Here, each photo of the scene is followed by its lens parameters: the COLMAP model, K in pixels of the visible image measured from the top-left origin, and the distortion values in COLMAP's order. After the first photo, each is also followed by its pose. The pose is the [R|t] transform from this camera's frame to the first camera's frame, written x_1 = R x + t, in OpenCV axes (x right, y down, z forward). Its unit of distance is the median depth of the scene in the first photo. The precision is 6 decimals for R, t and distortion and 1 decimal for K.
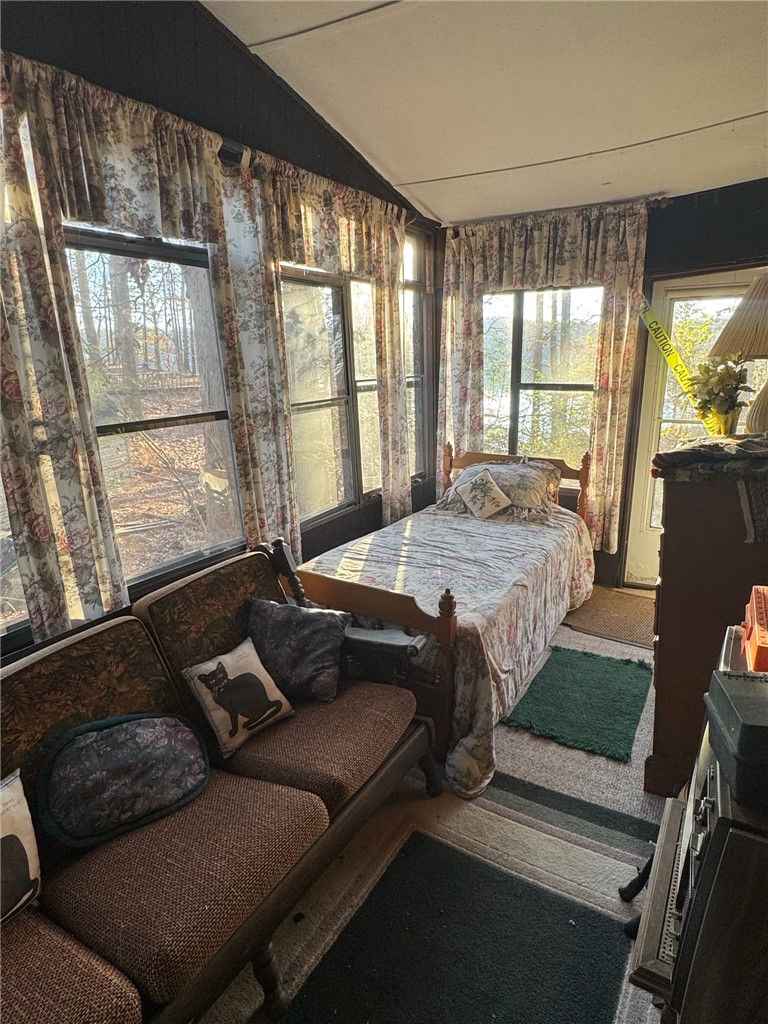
lens RADIAL K [[573.1, 0, 385.6], [0, 573.1, 512.2], [0, 0, 1]] dist [-0.001502, -0.000133]
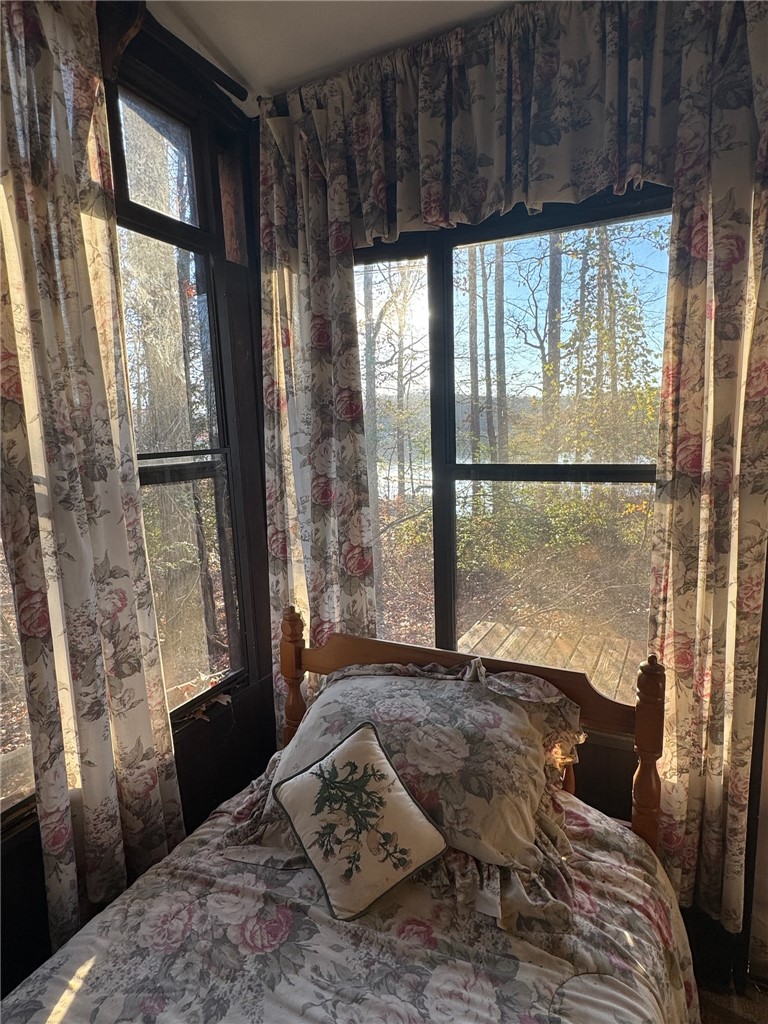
lens RADIAL K [[573.1, 0, 384.6], [0, 573.1, 513.0], [0, 0, 1]] dist [-0.001502, -0.000133]
pose [[0.994939, -0.026118, 0.097030, 0.153796], [0.038139, 0.991527, -0.124174, -0.150724], [-0.092965, 0.127246, 0.987505, 0.642654]]
